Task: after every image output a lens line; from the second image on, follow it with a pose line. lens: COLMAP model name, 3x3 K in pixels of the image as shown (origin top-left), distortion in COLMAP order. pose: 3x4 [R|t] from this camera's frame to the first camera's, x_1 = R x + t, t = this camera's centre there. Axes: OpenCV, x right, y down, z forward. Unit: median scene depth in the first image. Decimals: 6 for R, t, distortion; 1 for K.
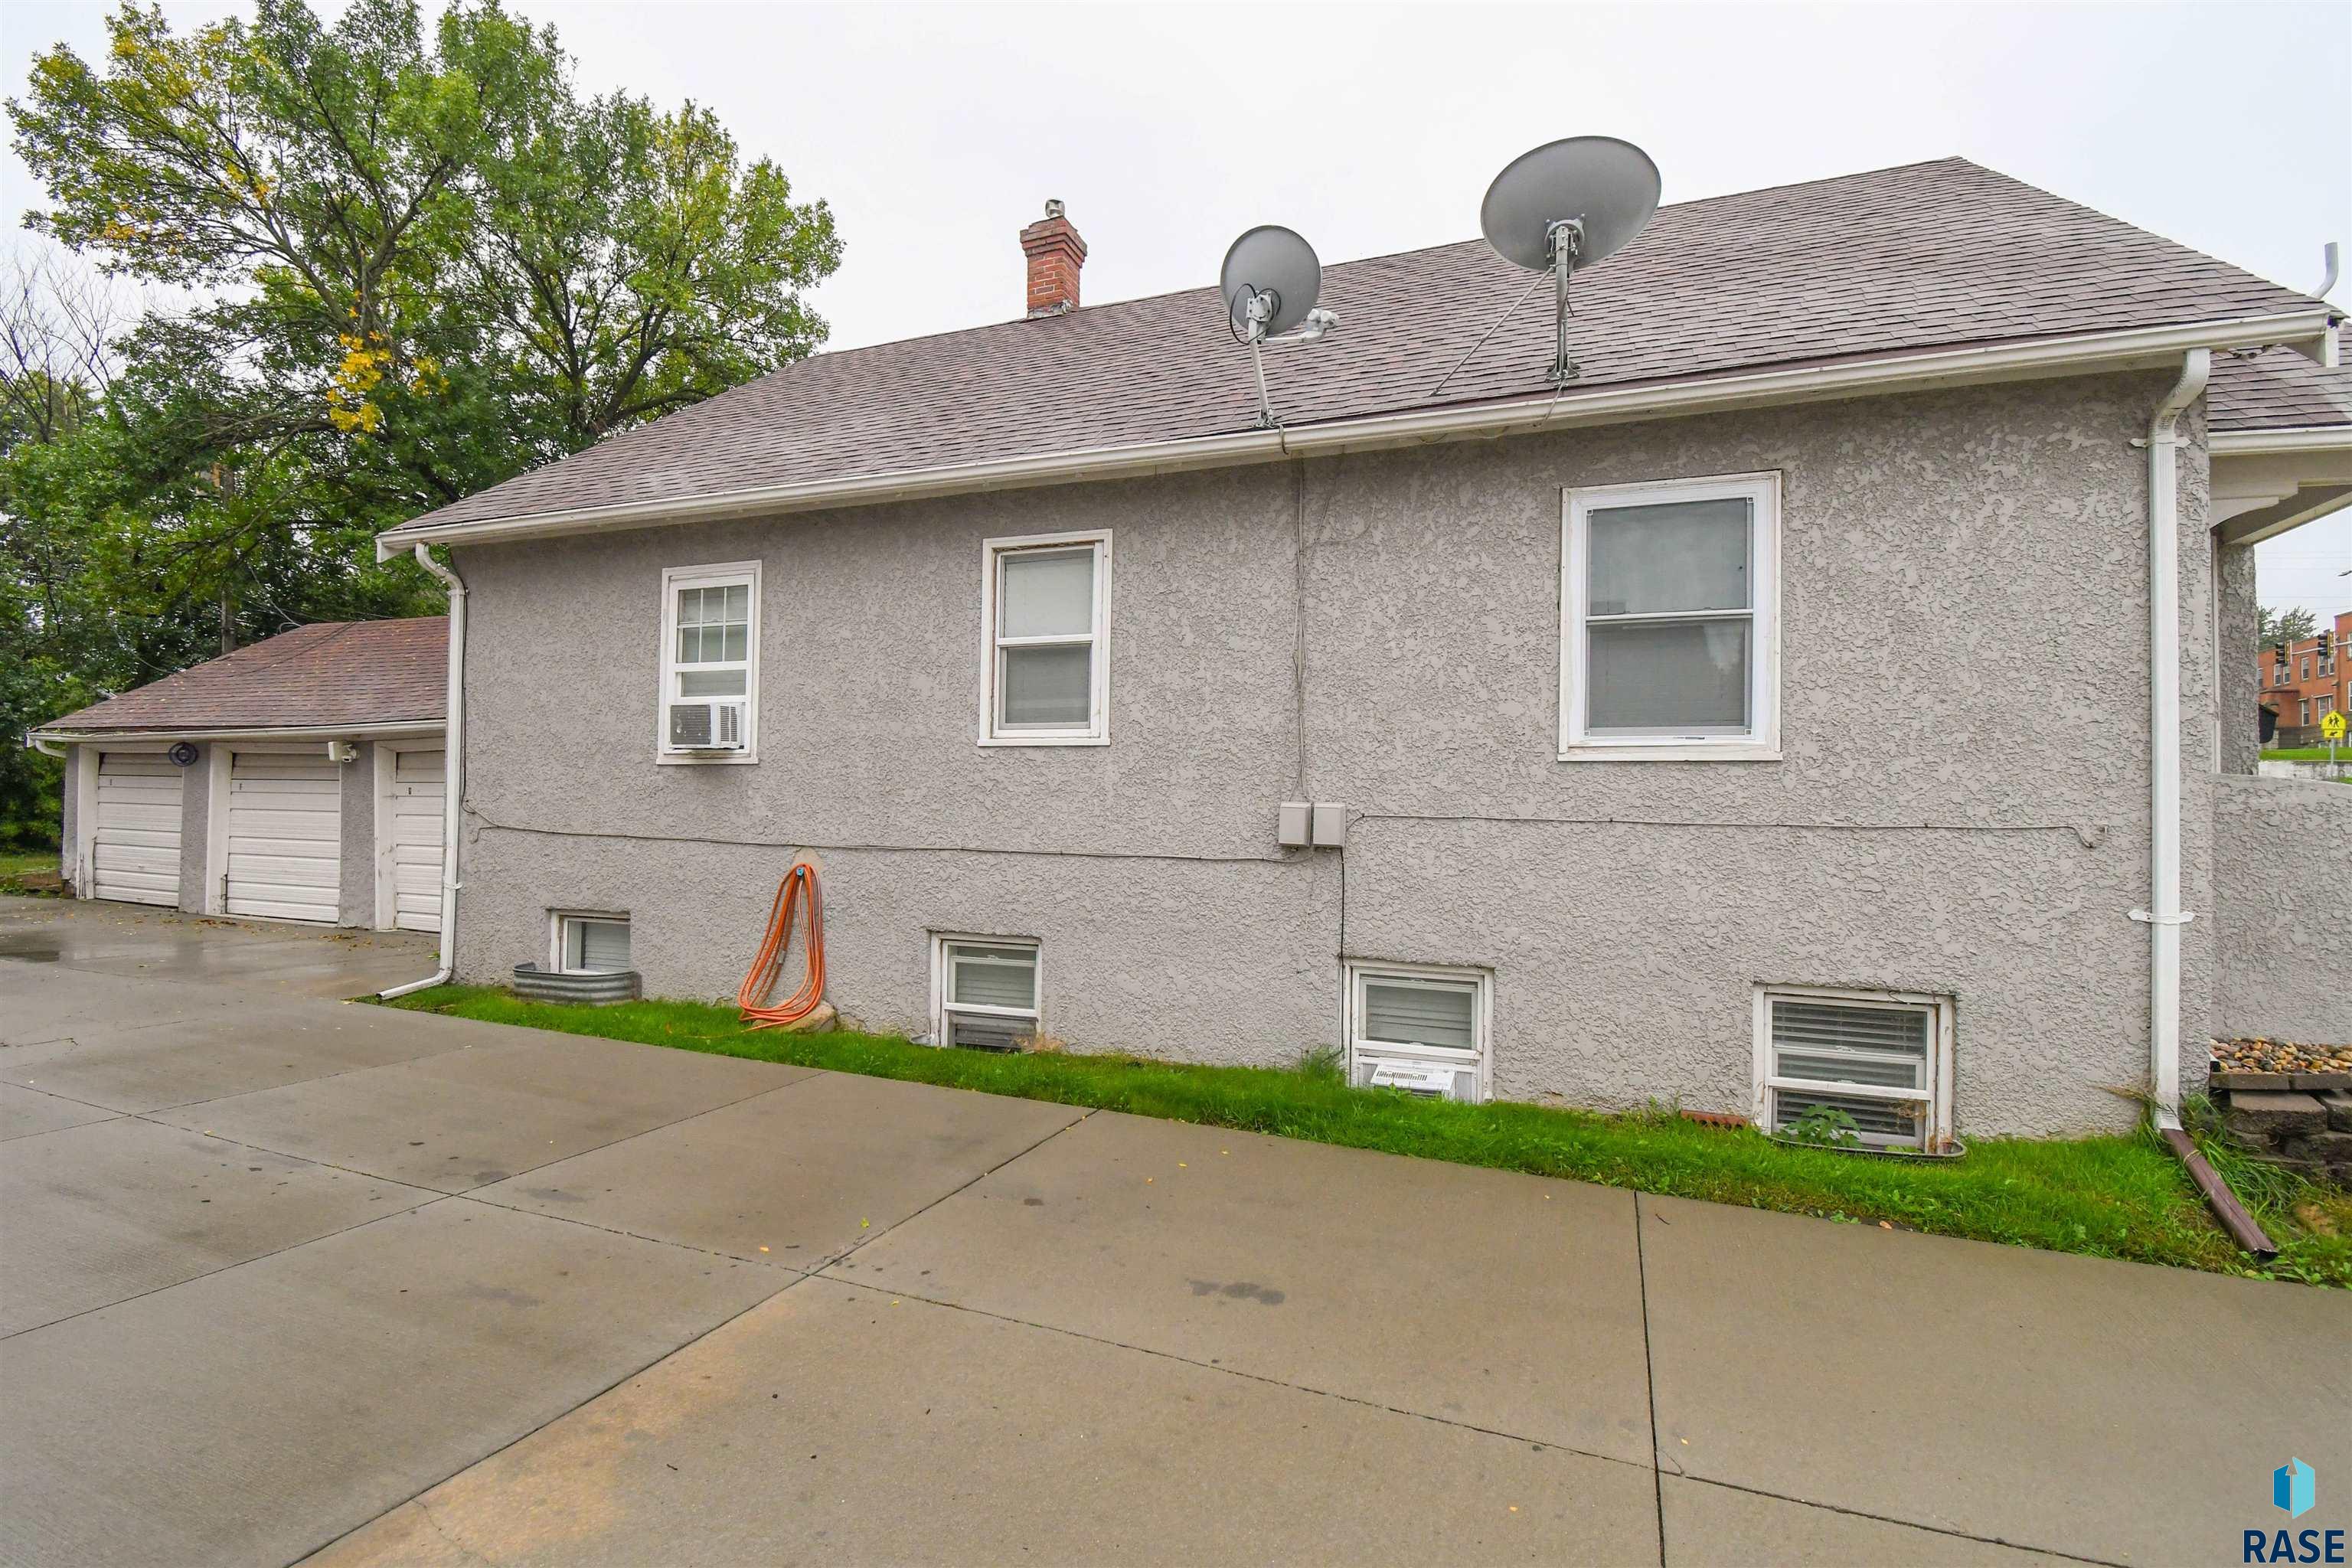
lens RADIAL K [[1026.4, 0, 1163.2], [0, 1026.4, 788.8], [0, 0, 1]] dist [0.018681, -0.024593]
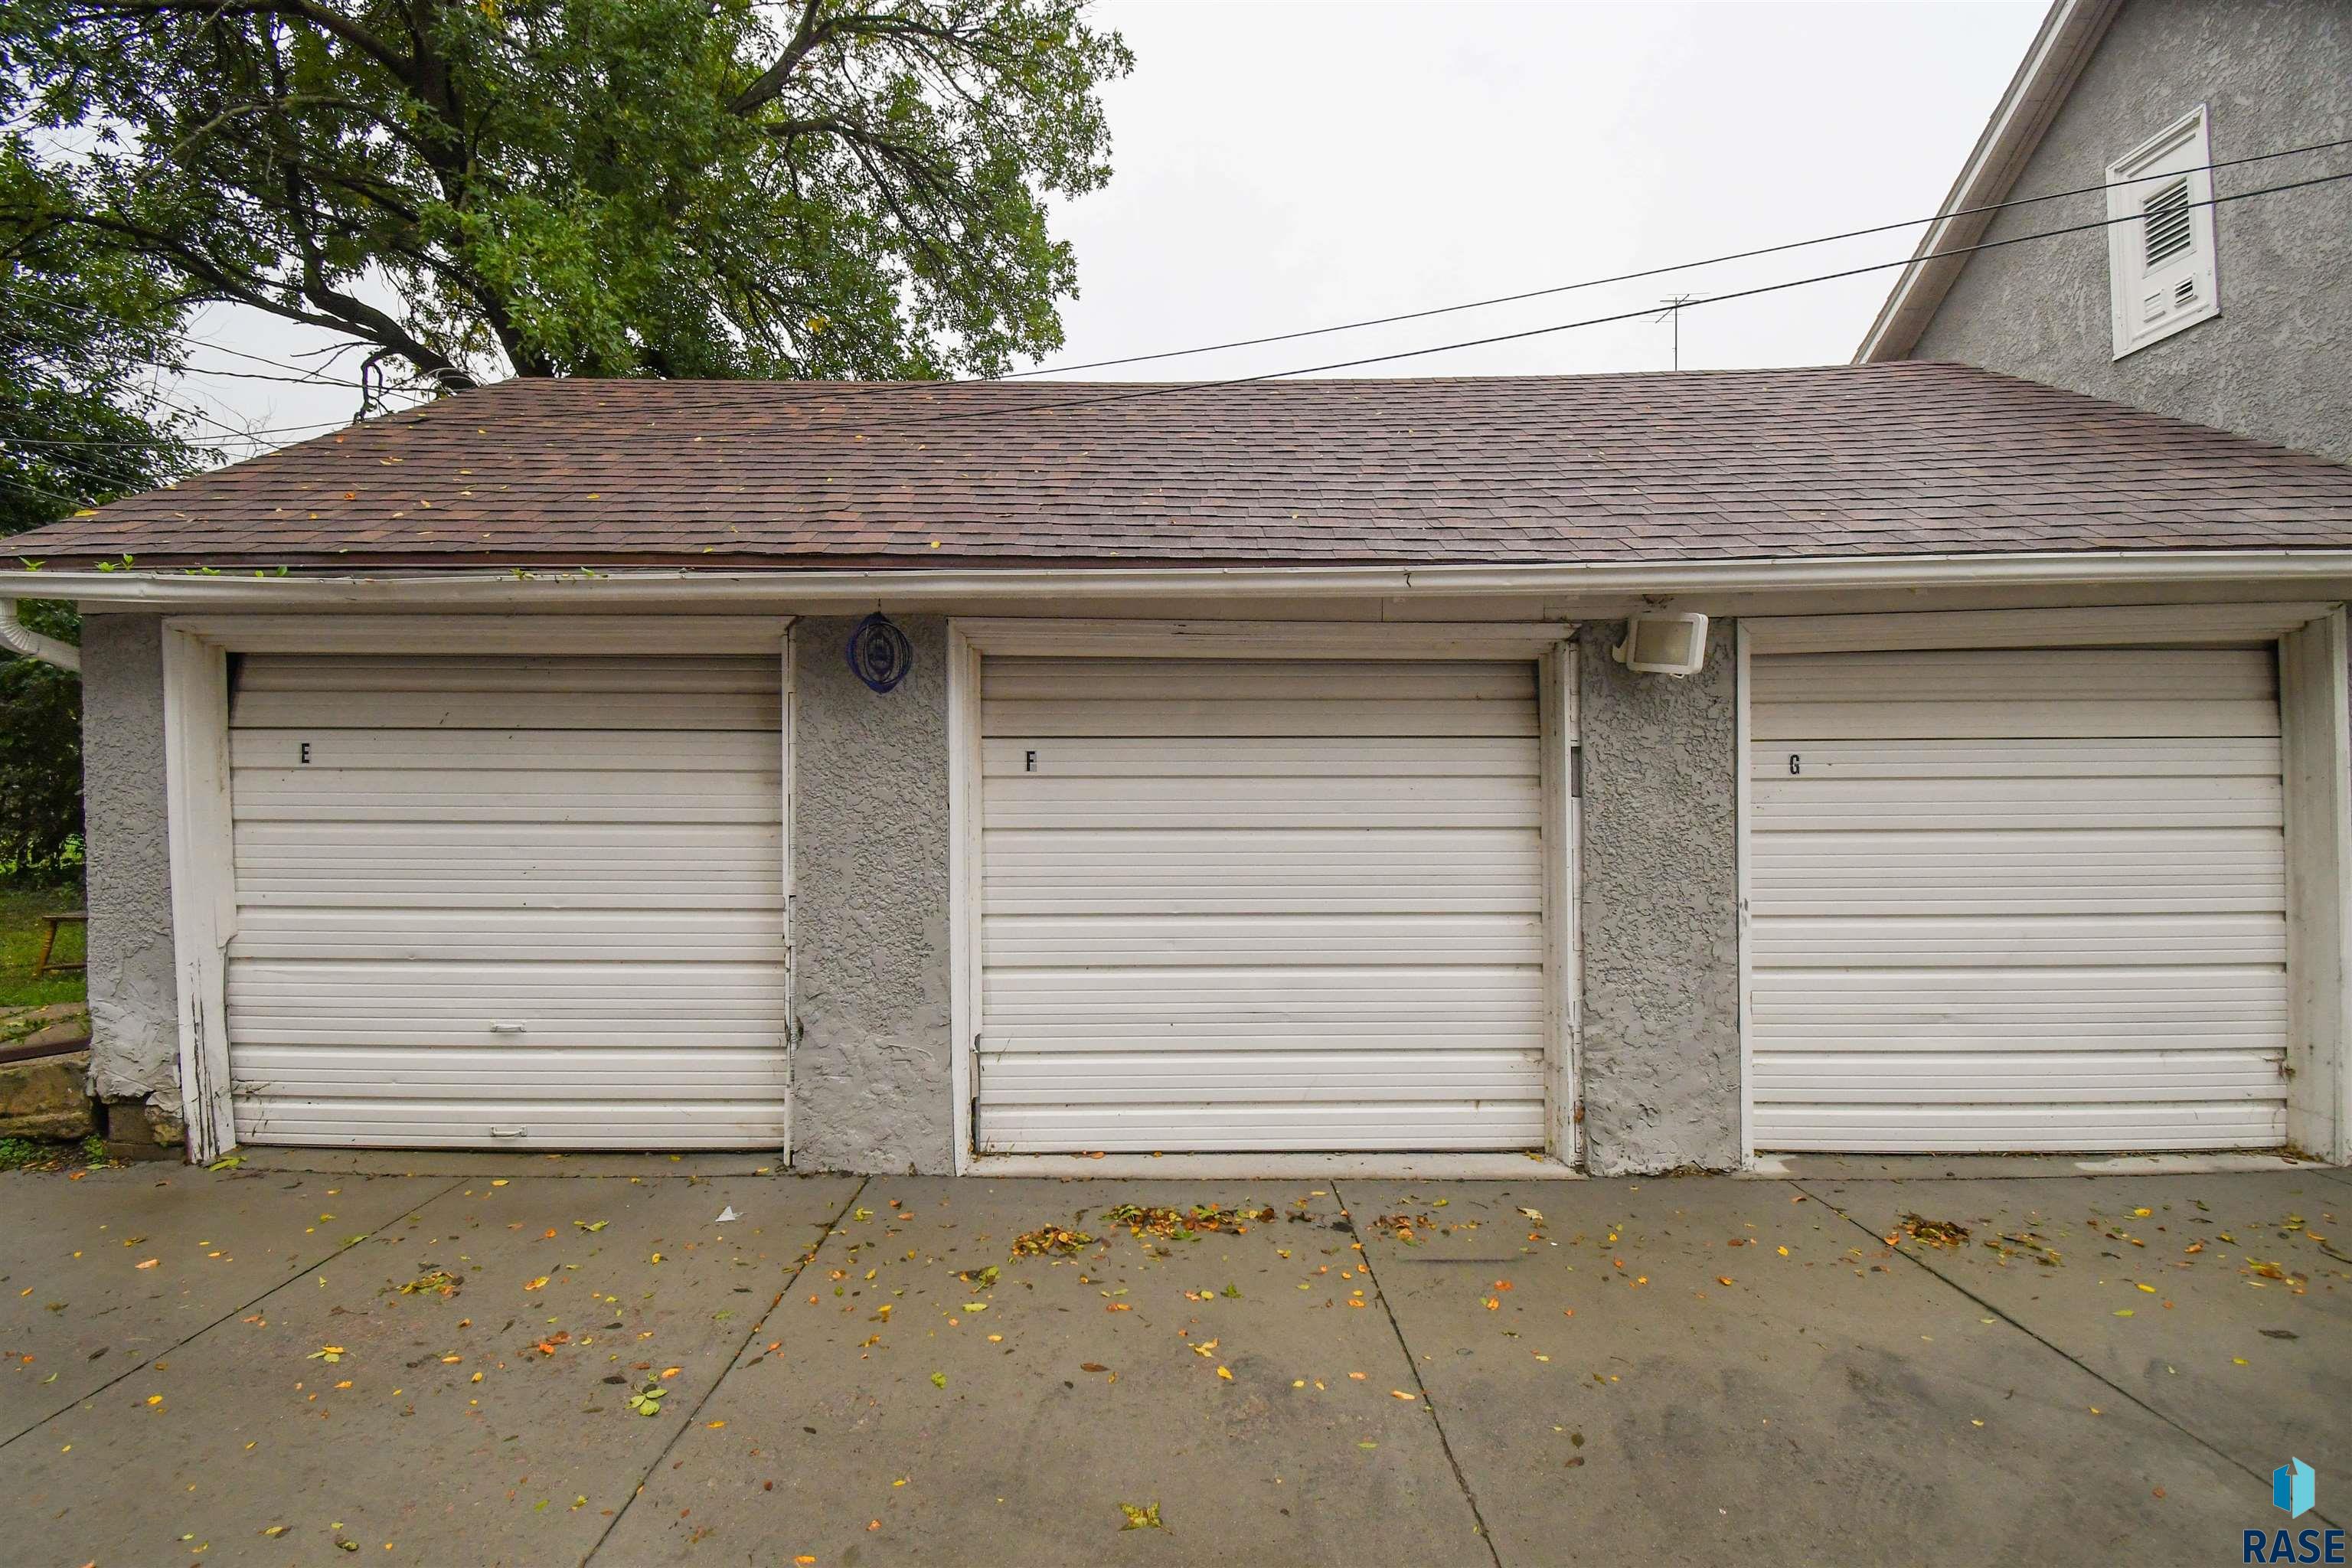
lens RADIAL K [[1026.4, 0, 1163.2], [0, 1026.4, 788.8], [0, 0, 1]] dist [0.018681, -0.024593]
pose [[0.939322, -0.022390, 0.342306, -0.899845], [0.012206, 0.999417, 0.031879, -0.002241], [-0.342820, -0.025766, 0.939048, 0.632481]]
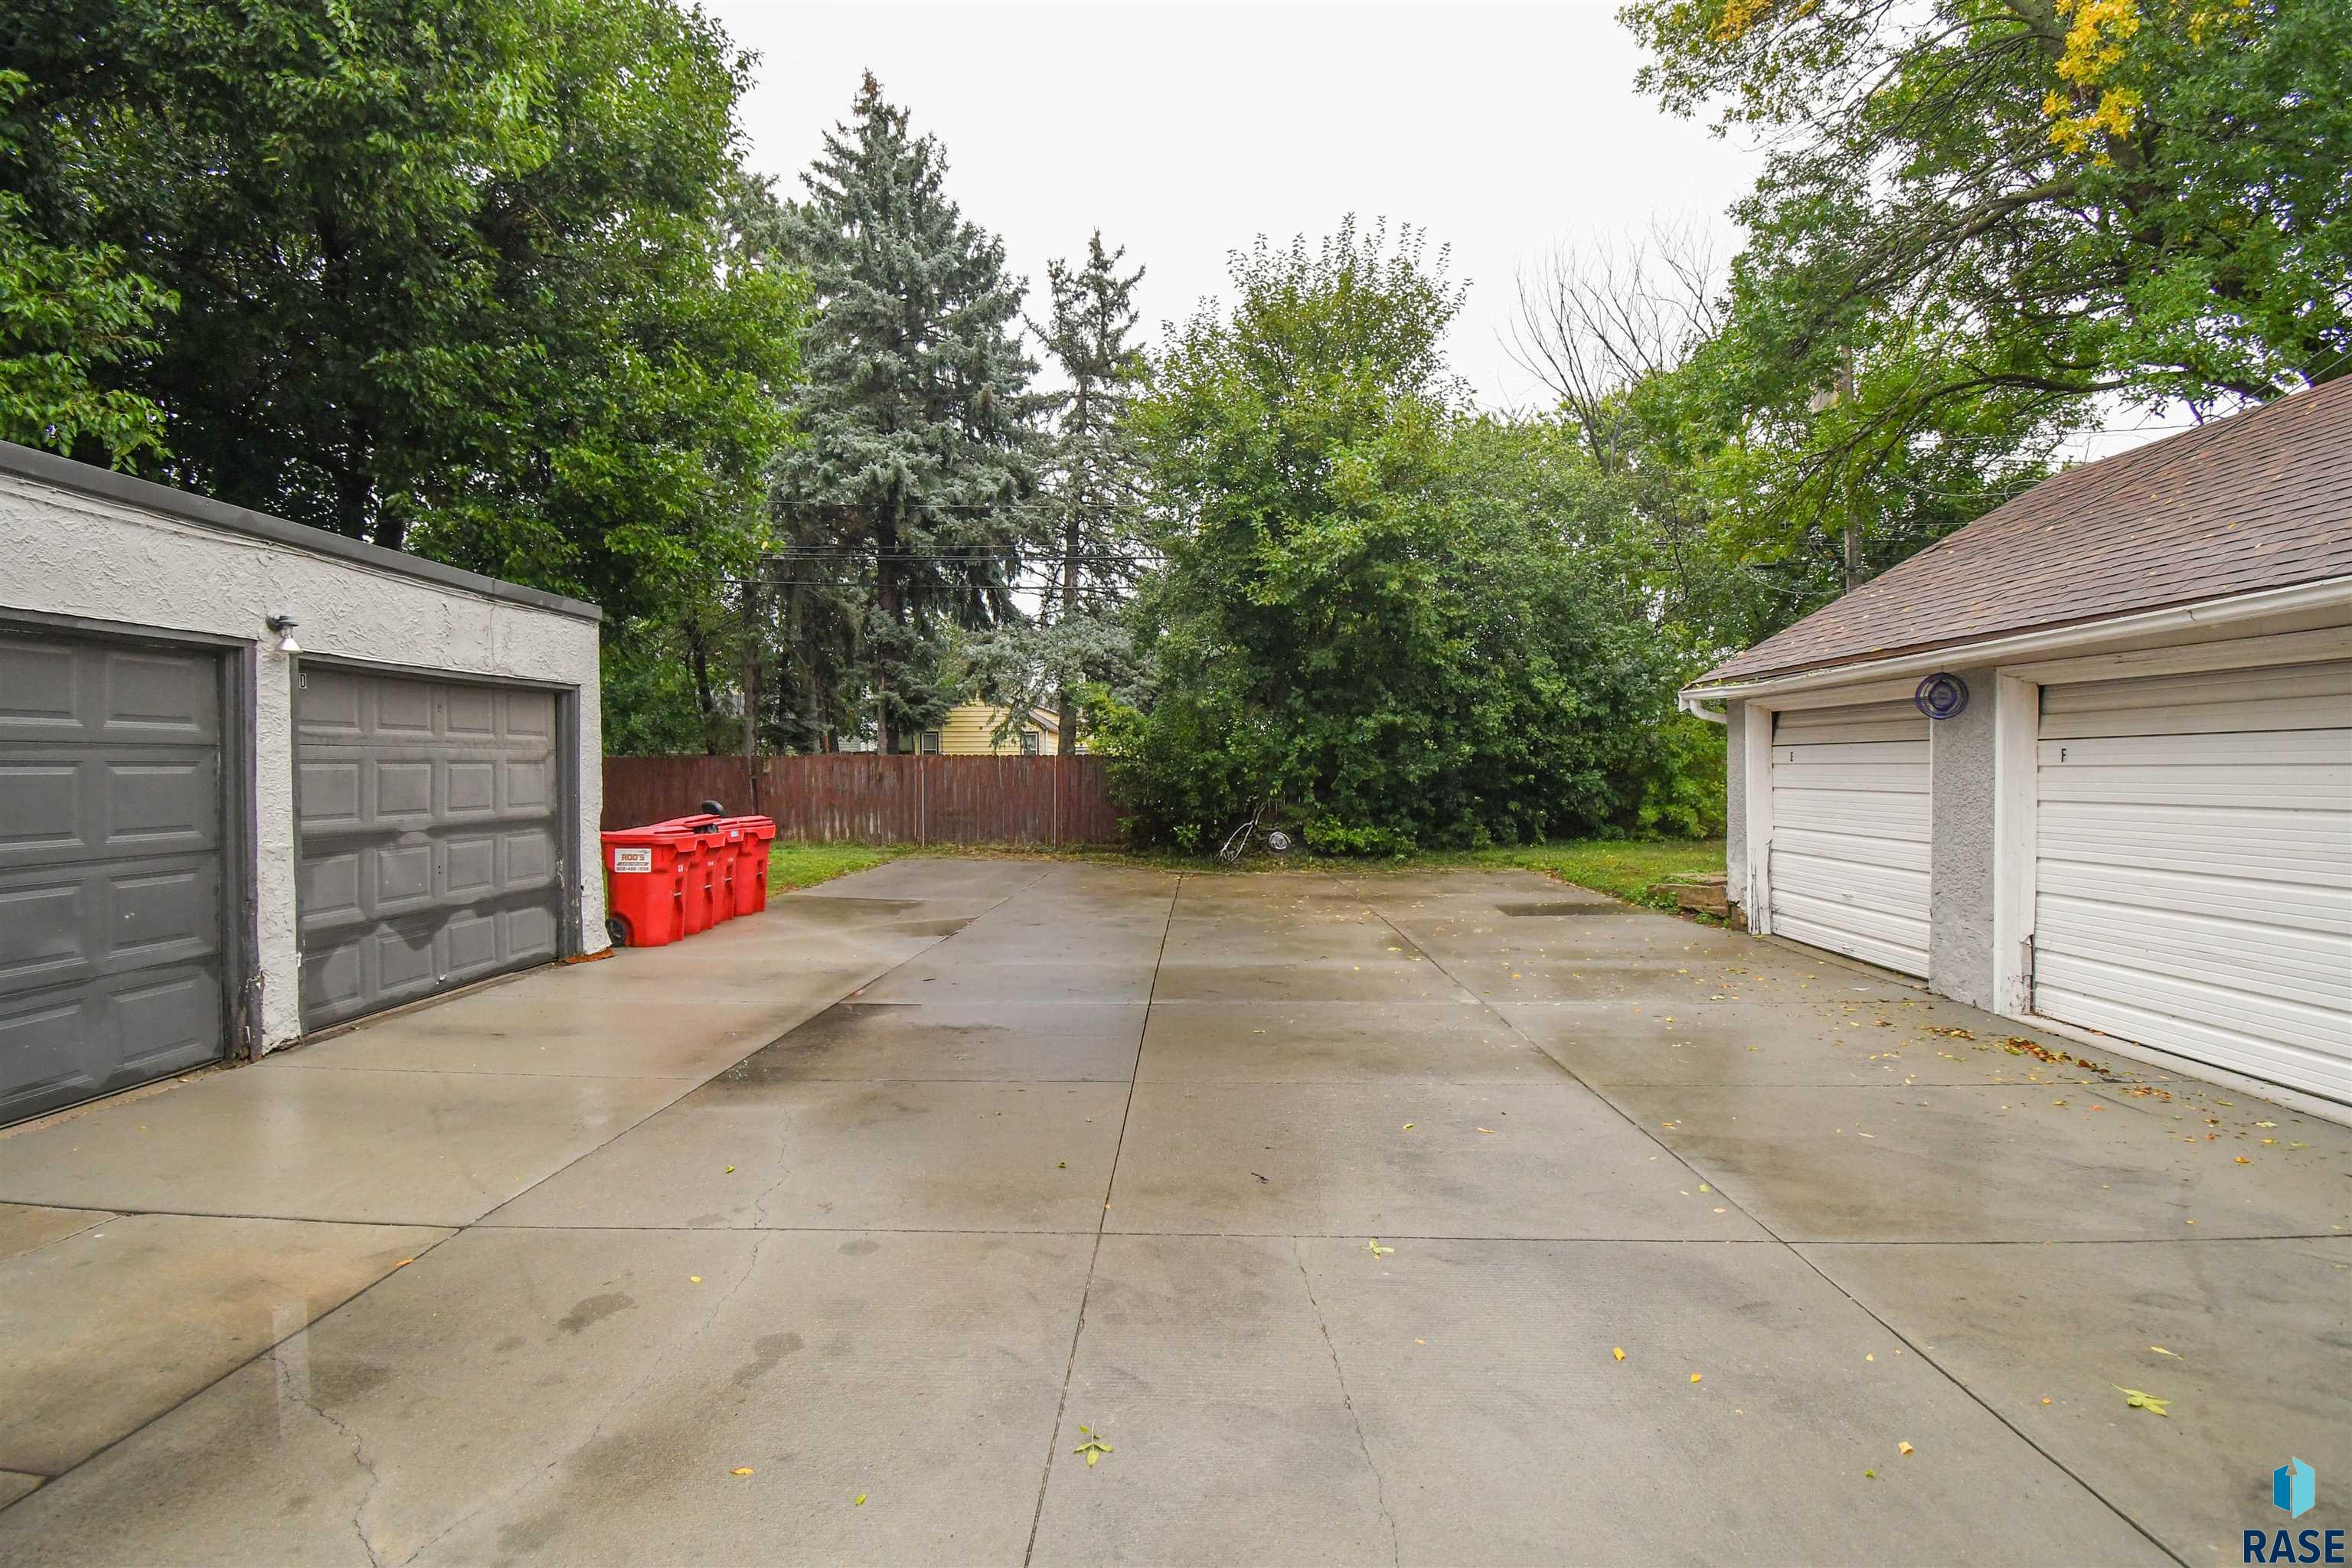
lens RADIAL K [[1054.1, 0, 1169.3], [0, 1054.1, 792.7], [0, 0, 1]] dist [0.014169, 0.000075]
pose [[0.298920, -0.003191, -0.954273, -0.514495], [0.032376, 0.999453, 0.006800, -0.000748], [0.953729, -0.032928, 0.298860, 0.426945]]
